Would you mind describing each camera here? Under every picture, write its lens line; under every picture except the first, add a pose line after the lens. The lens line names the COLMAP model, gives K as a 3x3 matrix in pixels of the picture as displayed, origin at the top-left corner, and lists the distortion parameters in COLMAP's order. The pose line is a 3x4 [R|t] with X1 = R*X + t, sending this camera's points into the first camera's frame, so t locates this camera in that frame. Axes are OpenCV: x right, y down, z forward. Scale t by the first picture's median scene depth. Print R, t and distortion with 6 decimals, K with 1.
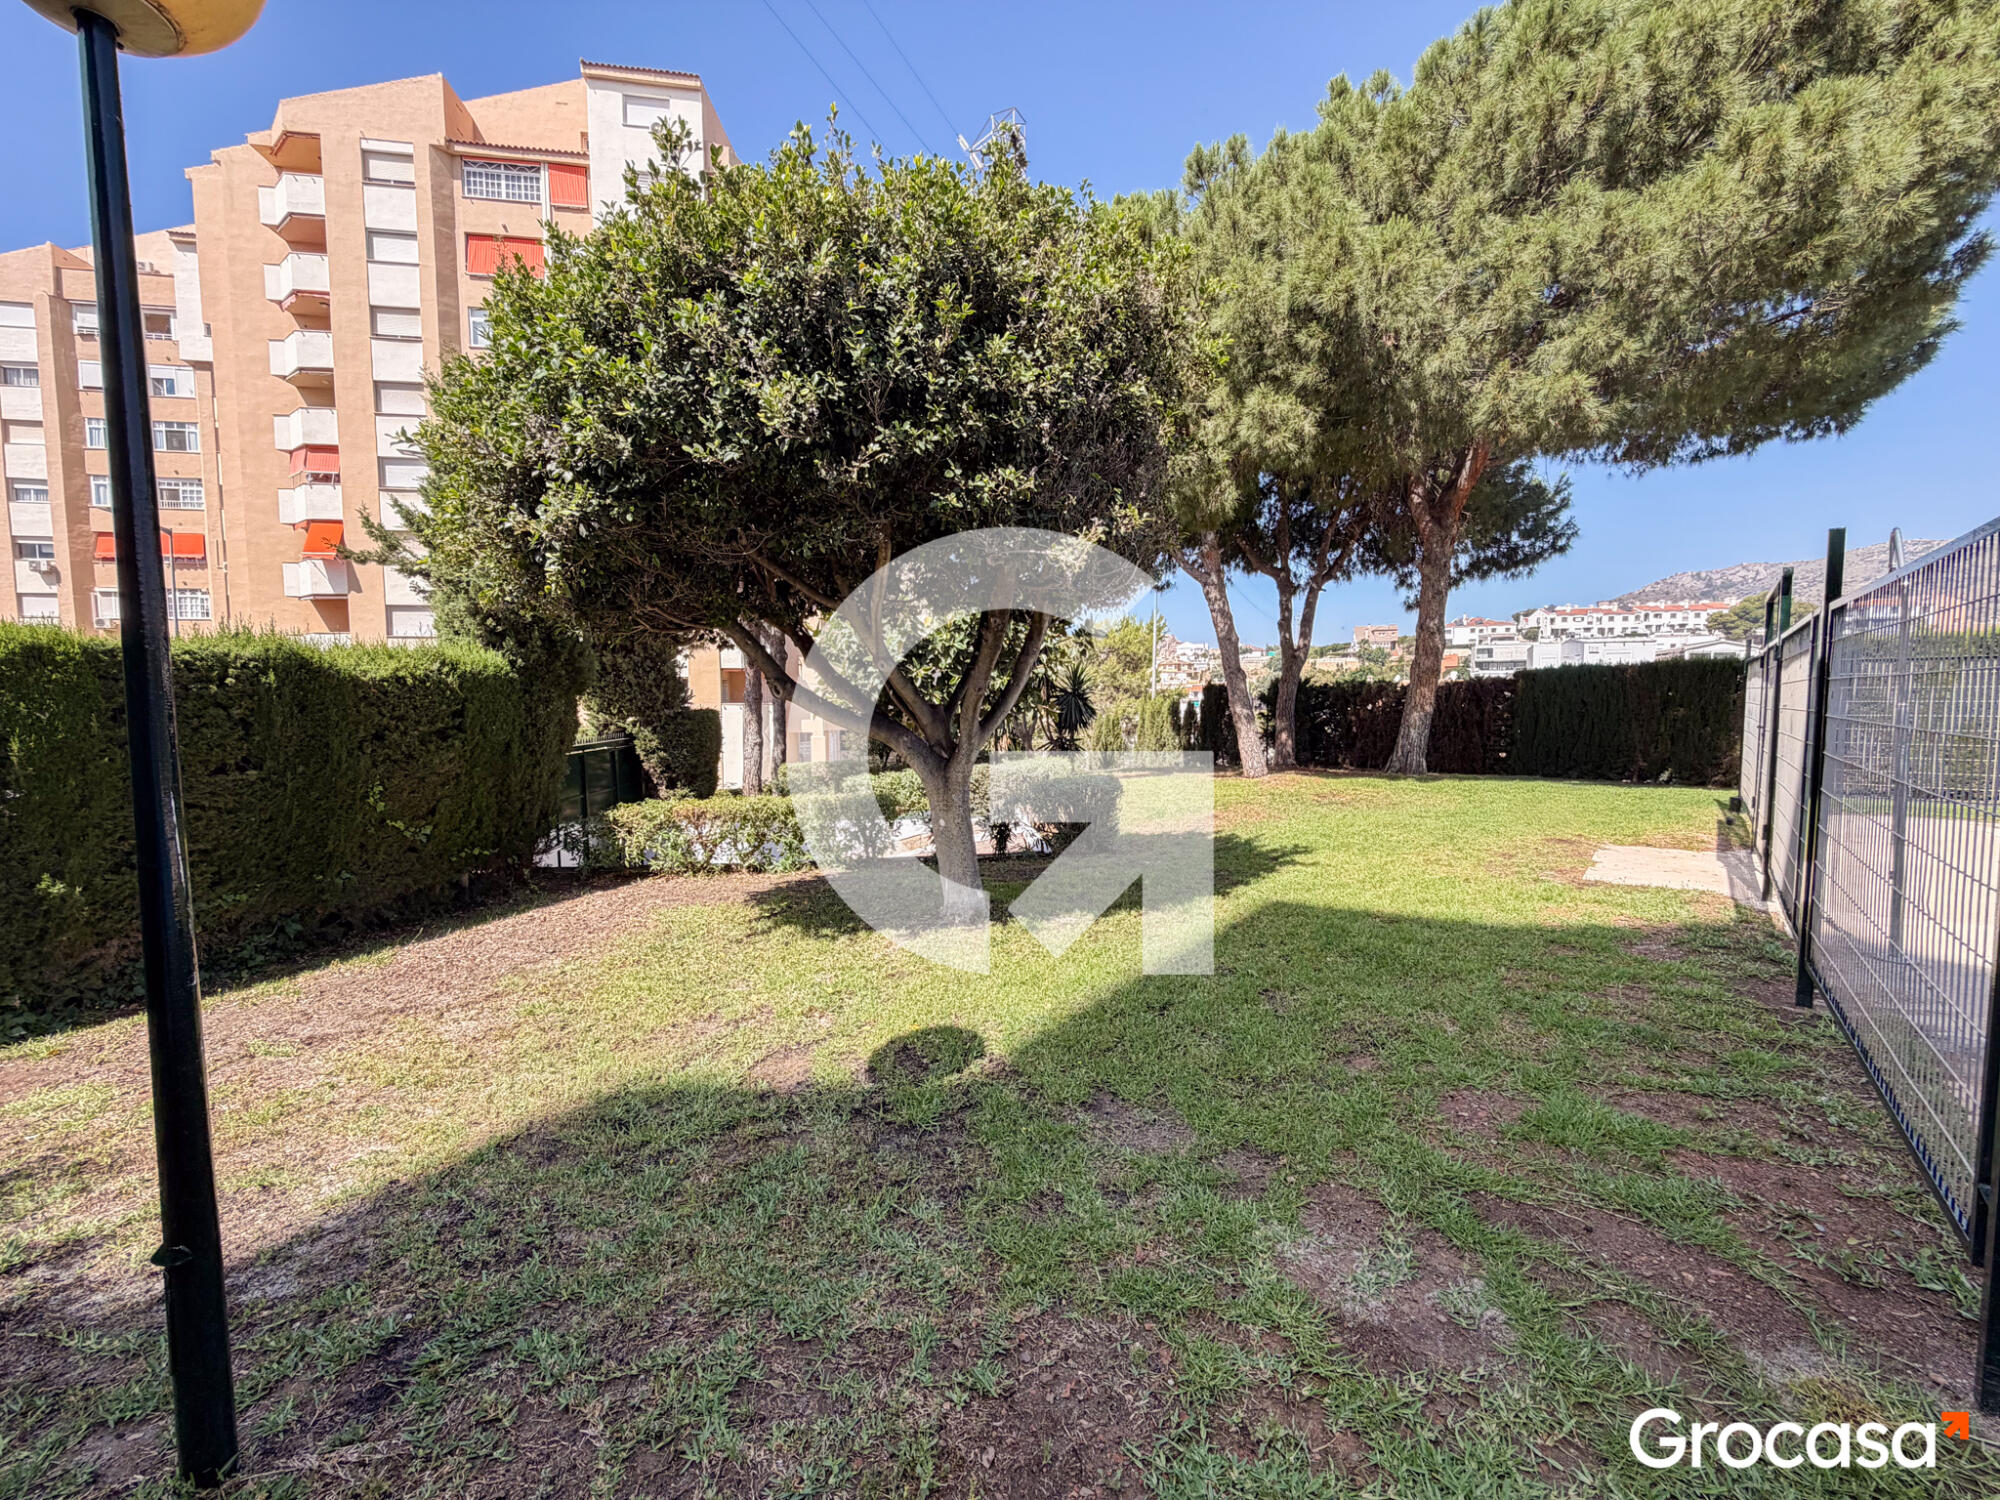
lens RADIAL K [[795.8, 0, 994.8], [0, 795.8, 752.1], [0, 0, 1]] dist [0.000406, 0.000269]
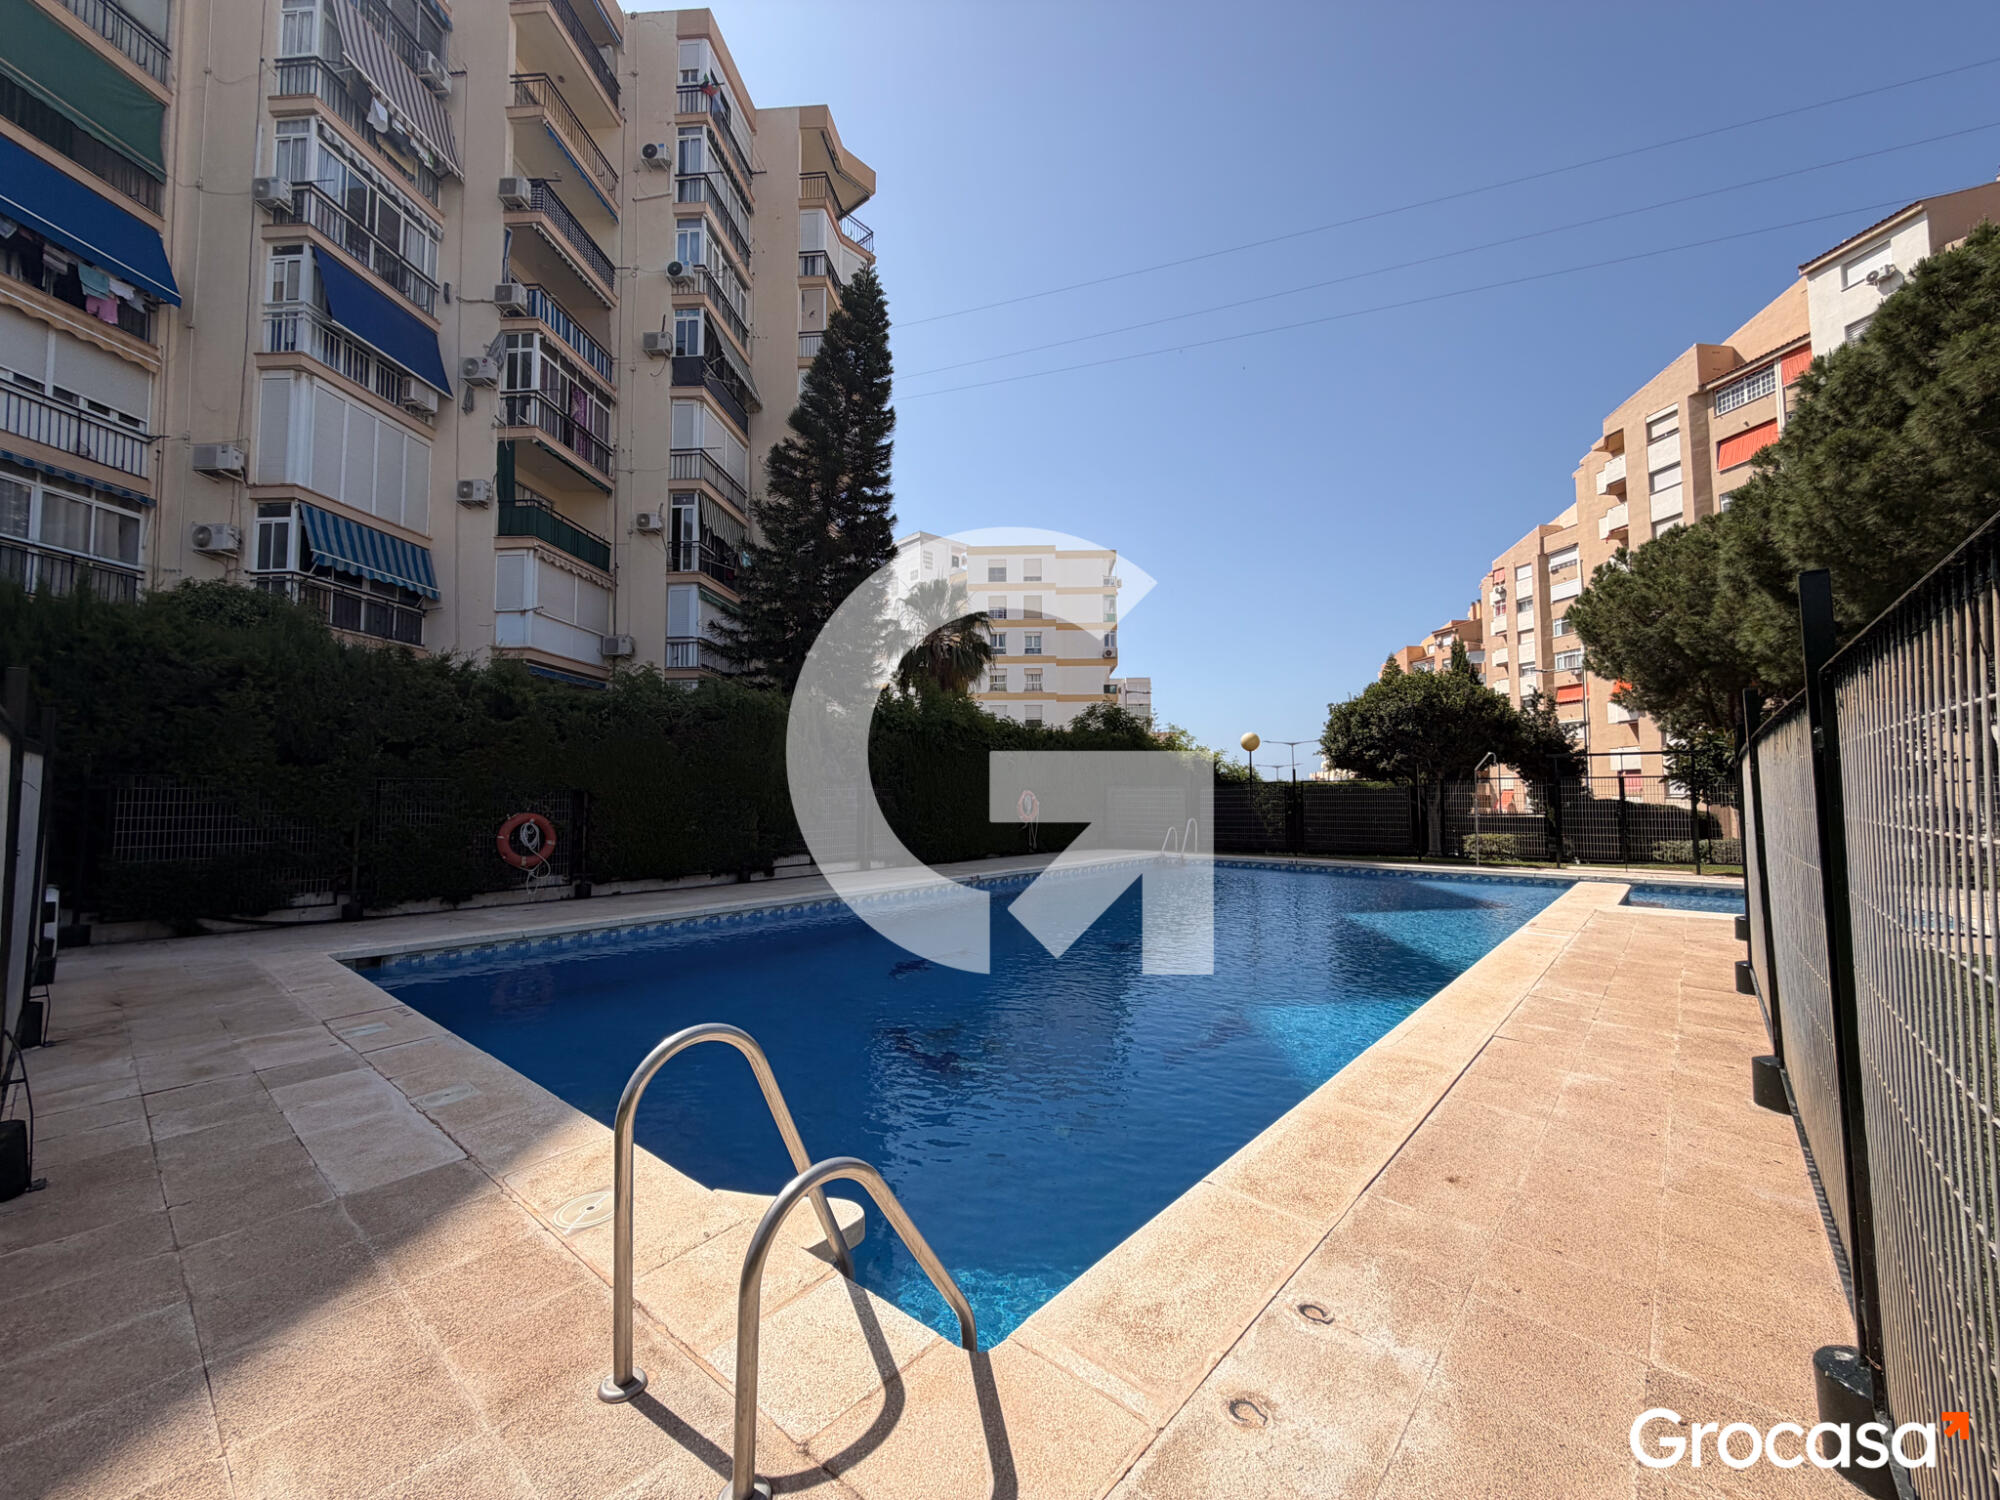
lens RADIAL K [[795.8, 0, 994.8], [0, 795.8, 752.1], [0, 0, 1]] dist [0.000406, 0.000269]
pose [[-0.005404, -0.044031, -0.999016, 2.453874], [-0.061247, 0.997169, -0.043618, -0.016045], [0.998108, 0.060951, -0.008085, -0.612896]]
